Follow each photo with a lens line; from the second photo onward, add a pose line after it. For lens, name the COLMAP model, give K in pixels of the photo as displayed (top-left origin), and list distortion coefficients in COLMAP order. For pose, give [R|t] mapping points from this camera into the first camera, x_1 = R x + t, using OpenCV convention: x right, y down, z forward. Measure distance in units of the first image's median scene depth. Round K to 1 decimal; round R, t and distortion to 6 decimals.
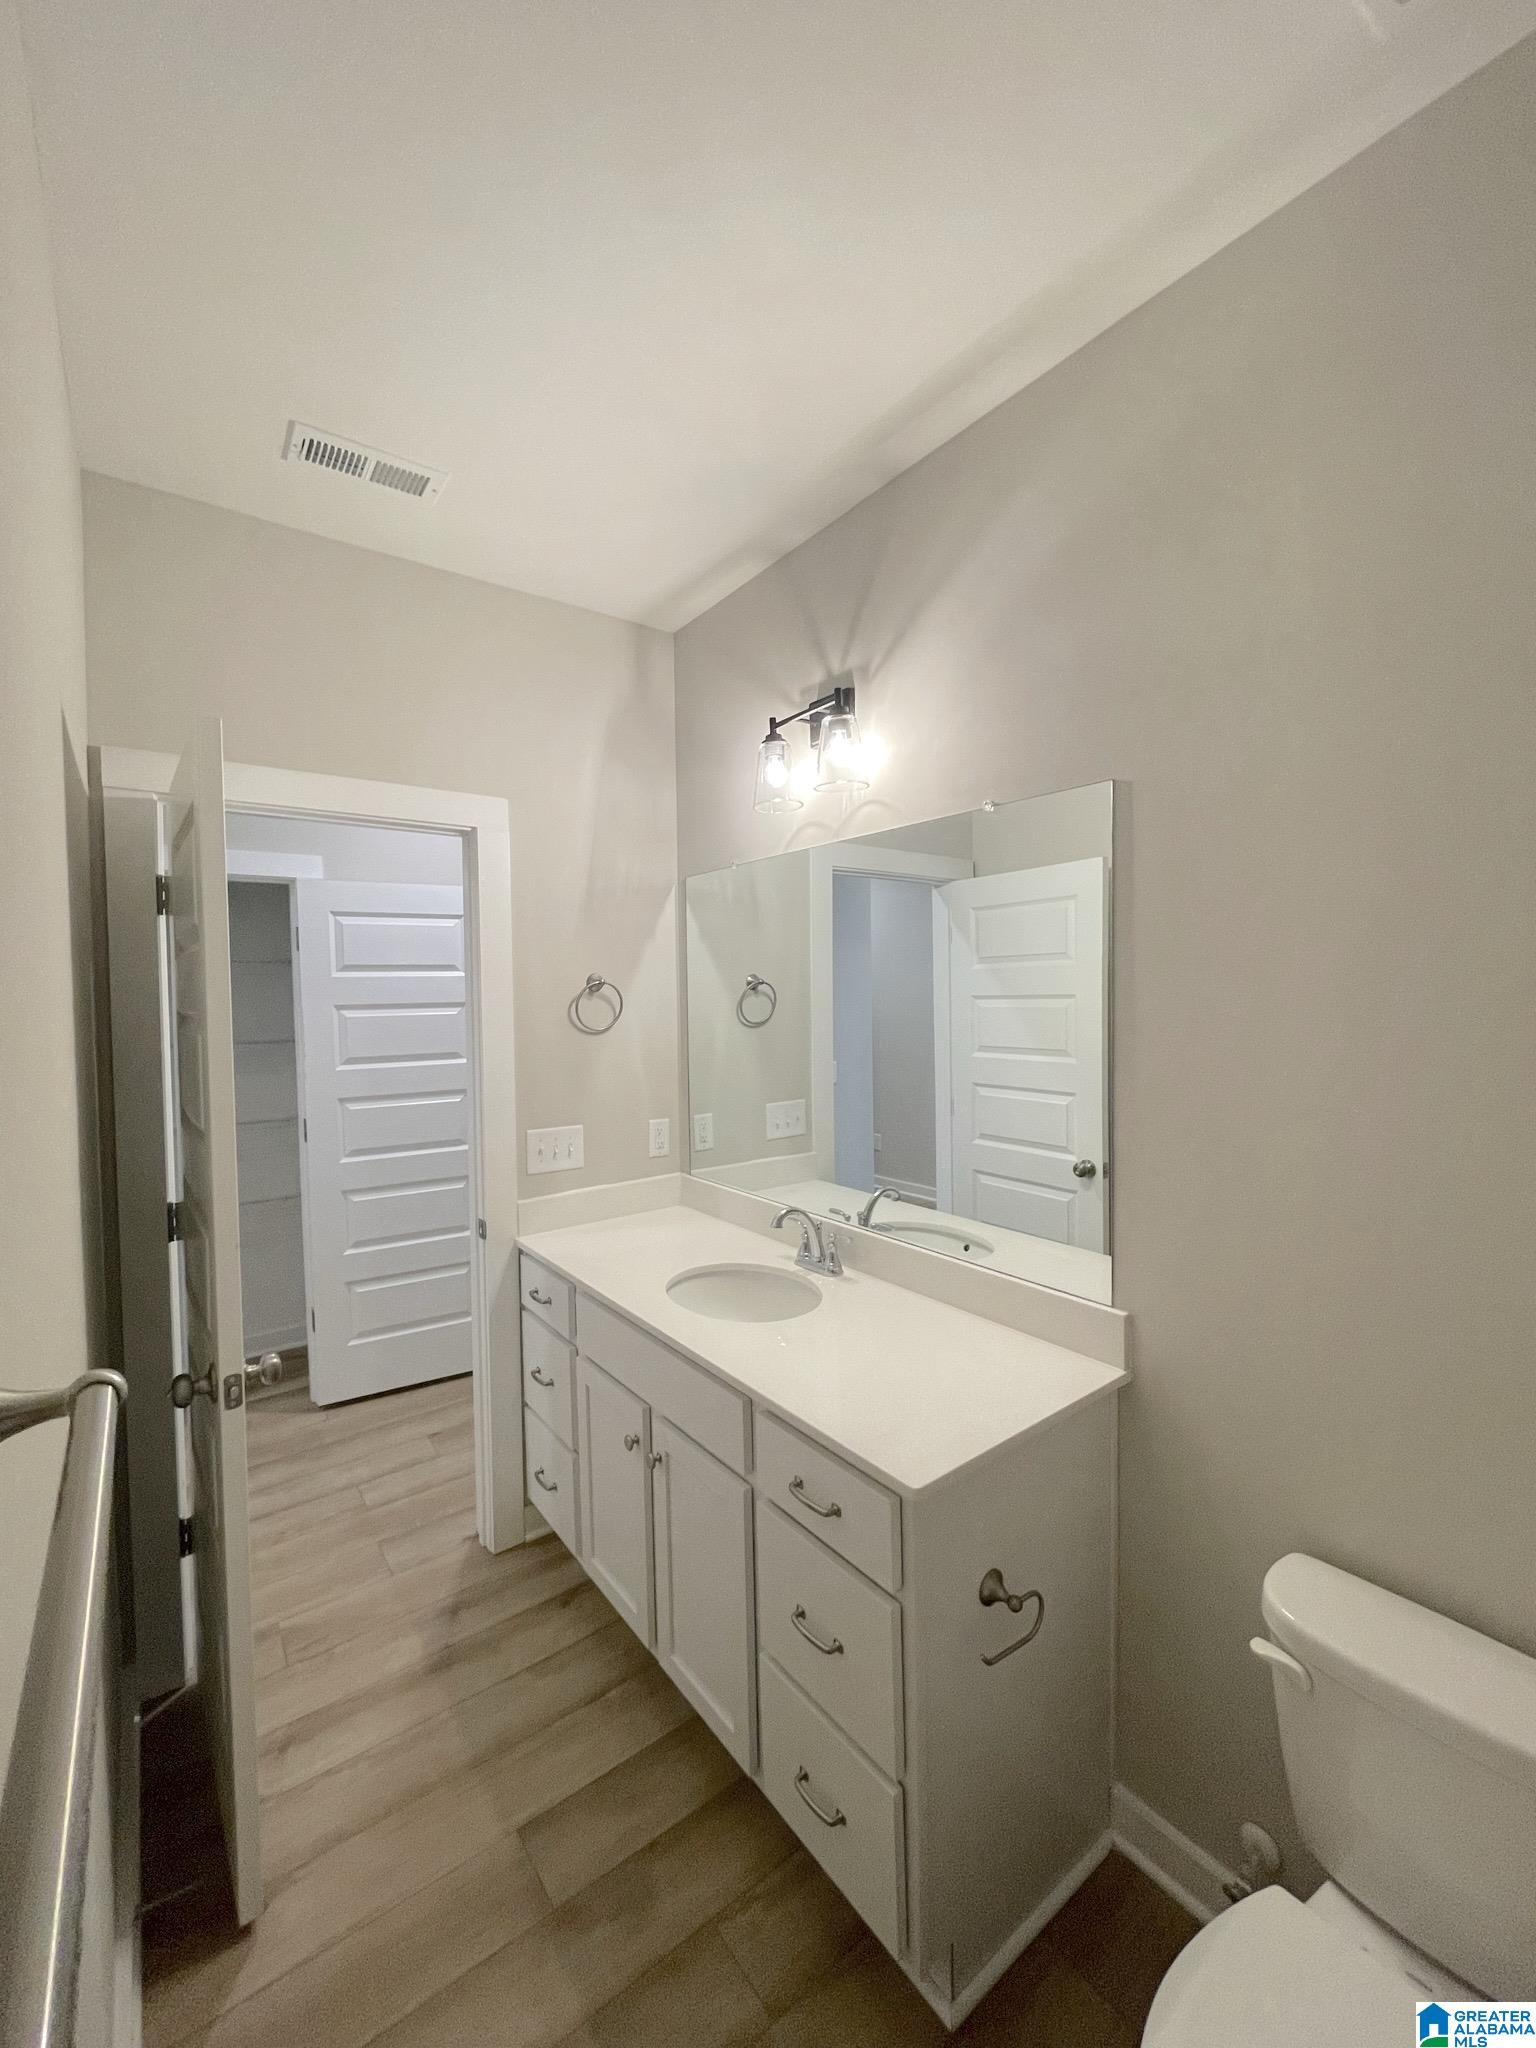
lens RADIAL K [[846.2, 0, 768.0], [0, 846.2, 1024.0], [0, 0, 1]] dist [0.019893, 0.000228]
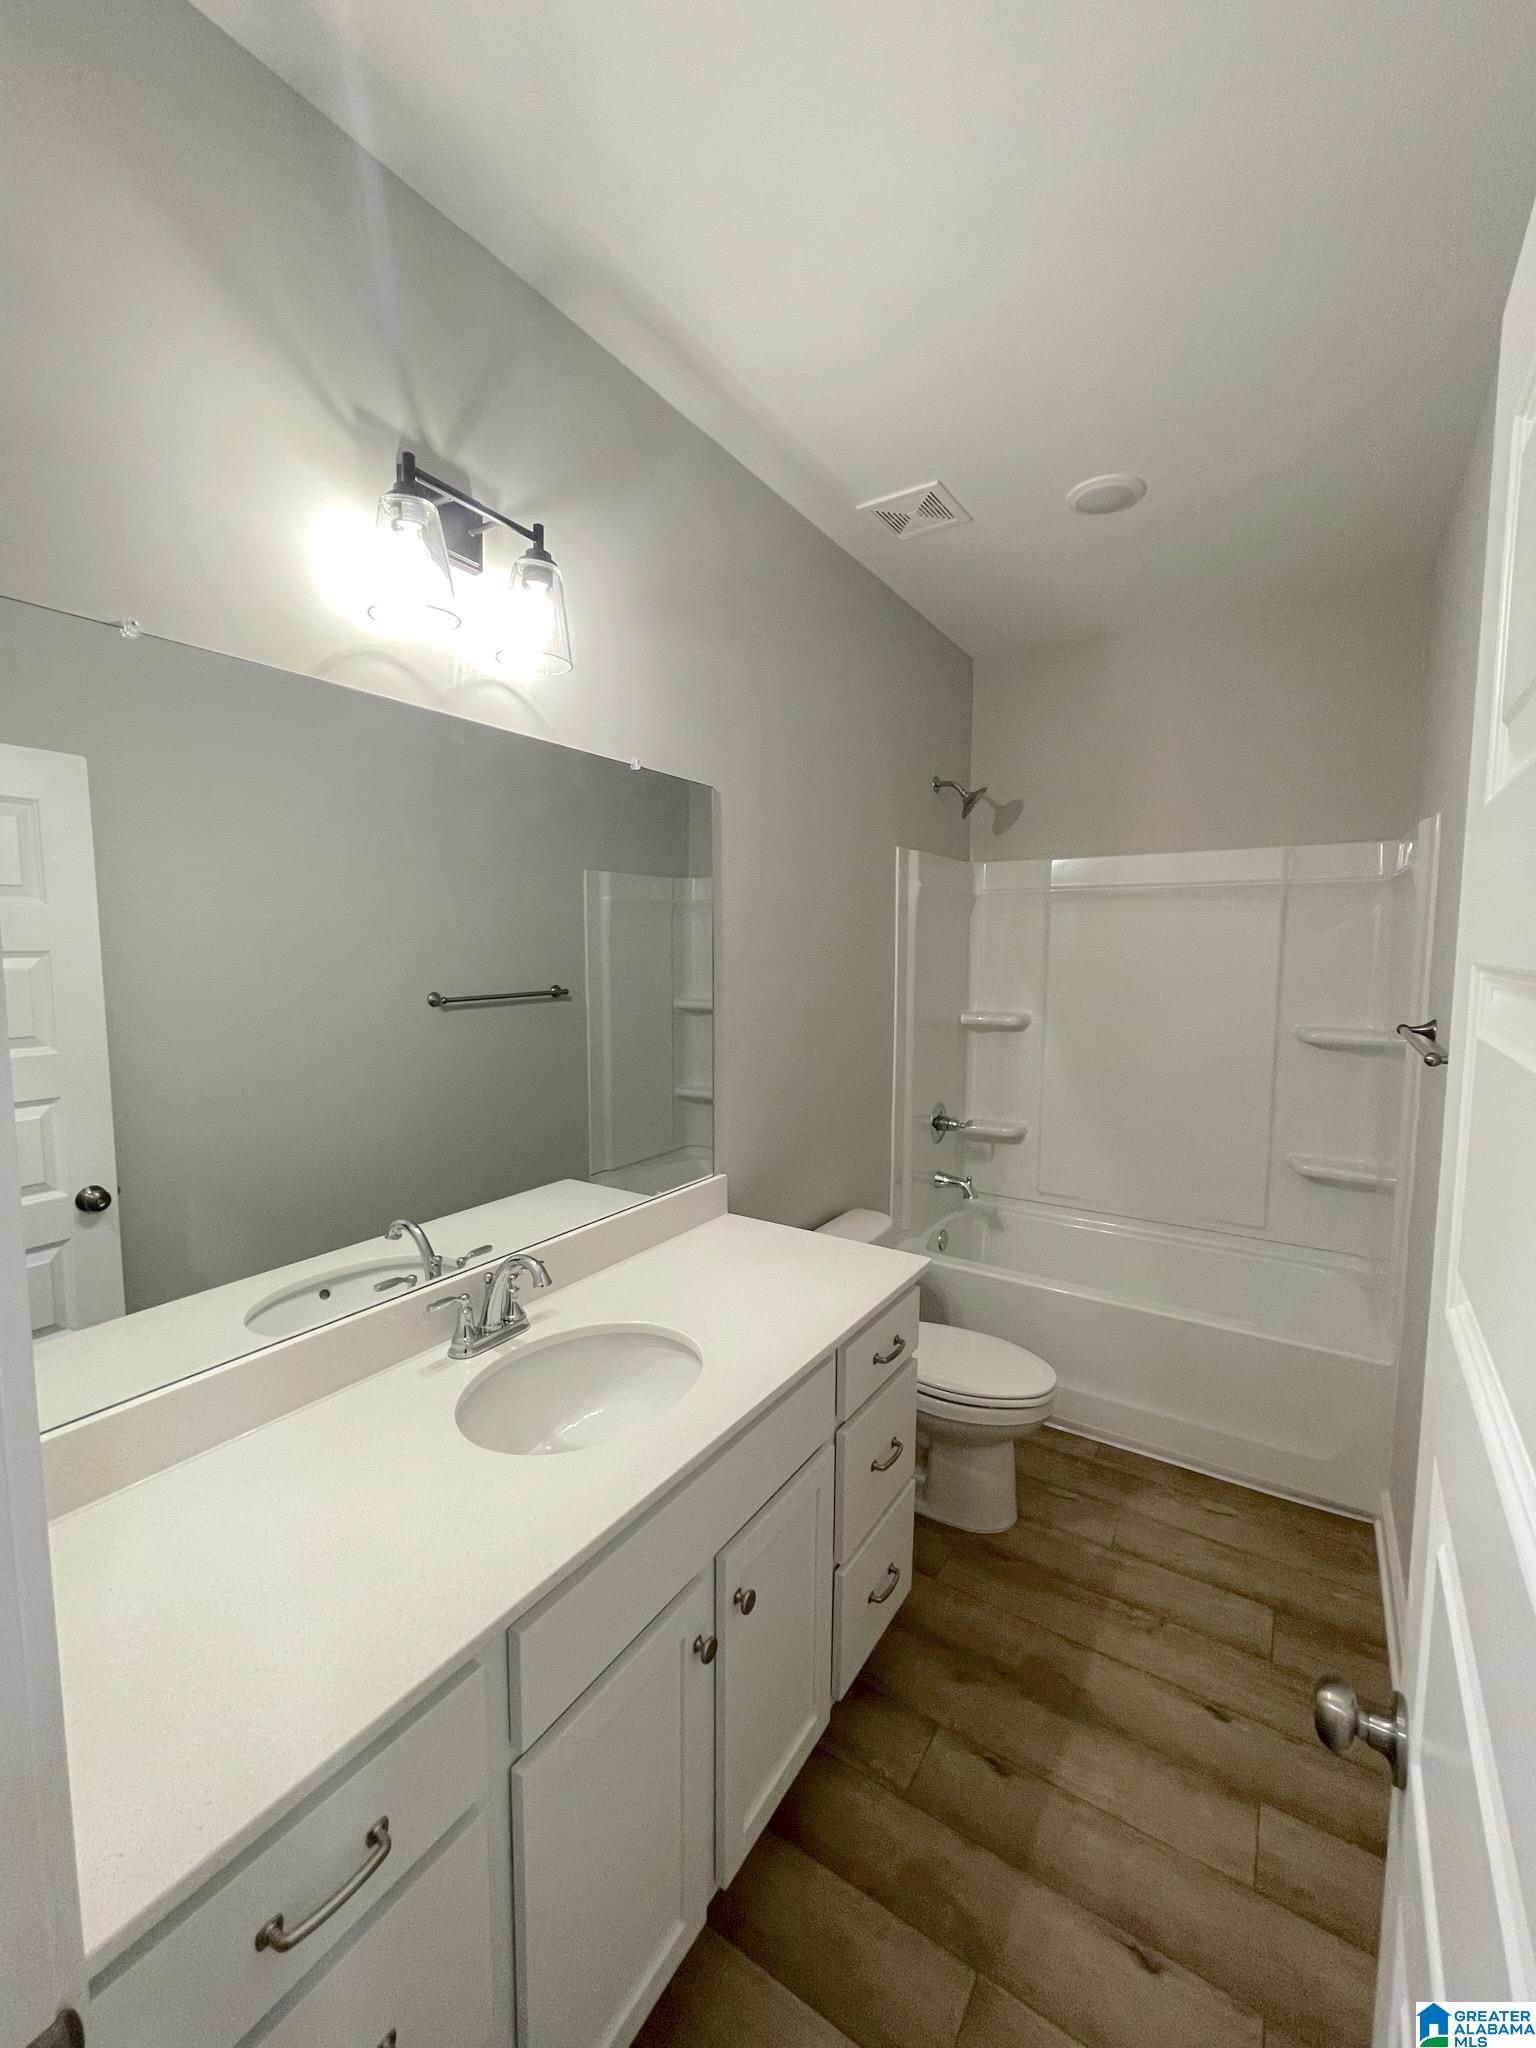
lens RADIAL K [[846.2, 0, 768.0], [0, 846.2, 1024.0], [0, 0, 1]] dist [0.019893, 0.000228]
pose [[-0.344331, -0.071466, 0.936125, -0.672823], [0.032738, 0.995578, 0.088046, -0.024011], [-0.938278, 0.060964, -0.340468, 1.038486]]
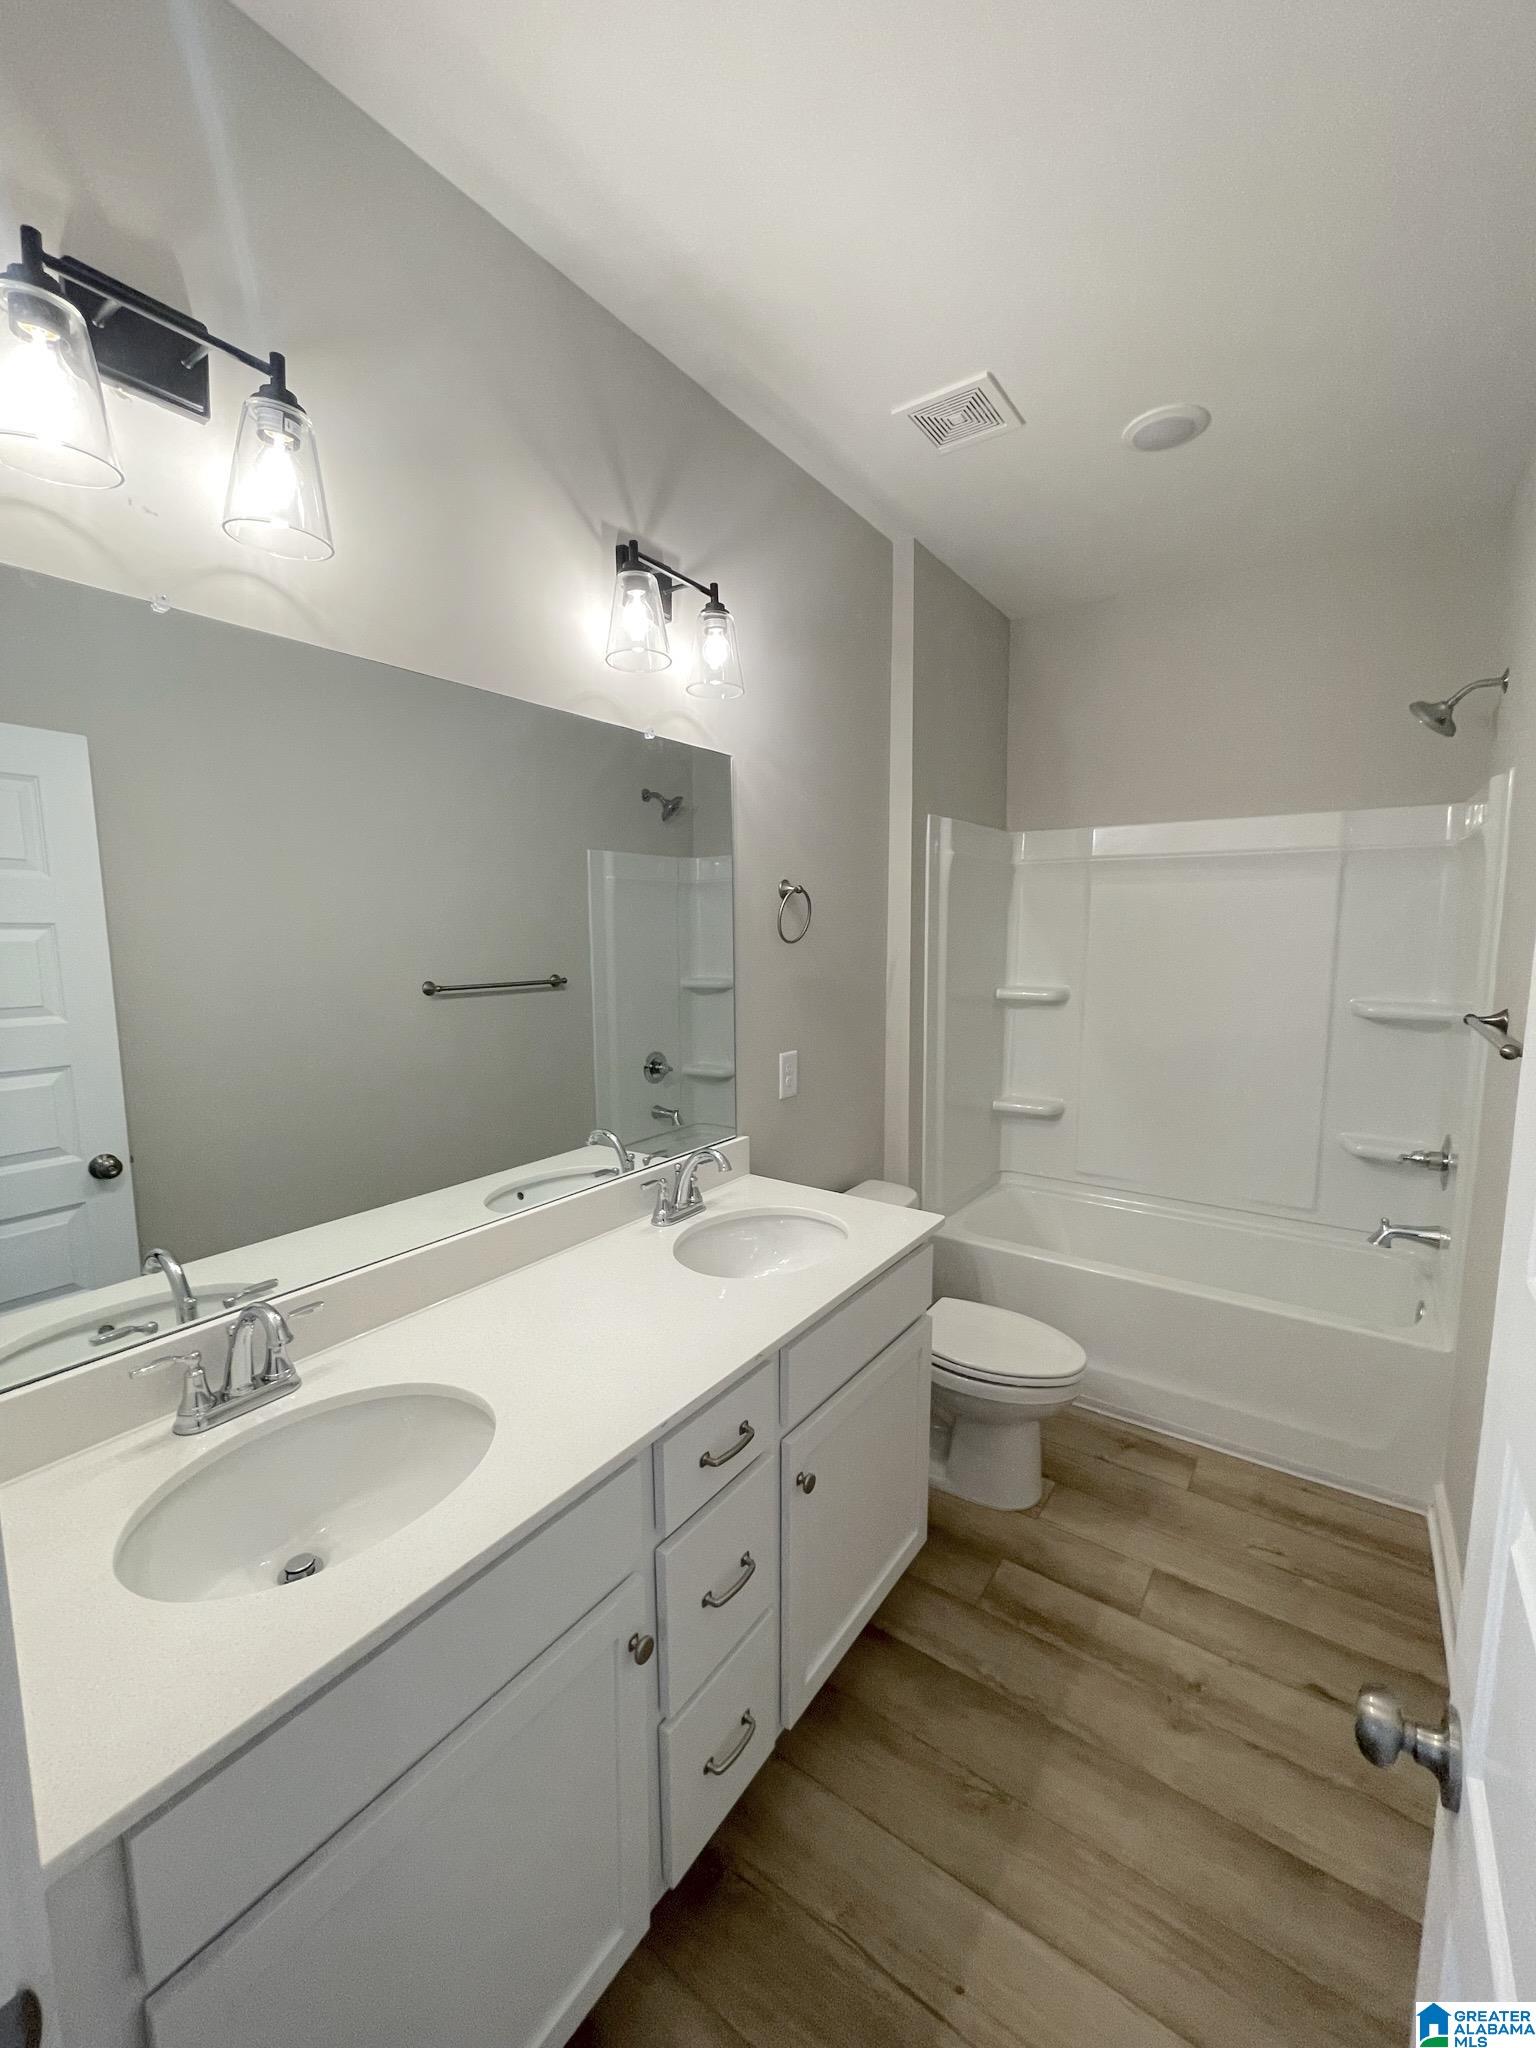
lens RADIAL K [[818.5, 0, 756.9], [0, 818.5, 1008.0], [0, 0, 1]] dist [0.018441, 0.000121]
pose [[-0.277148, -0.089050, 0.956692, -0.550900], [0.036601, 0.993995, 0.103125, -0.013057], [-0.960130, 0.063596, -0.272224, 0.845865]]
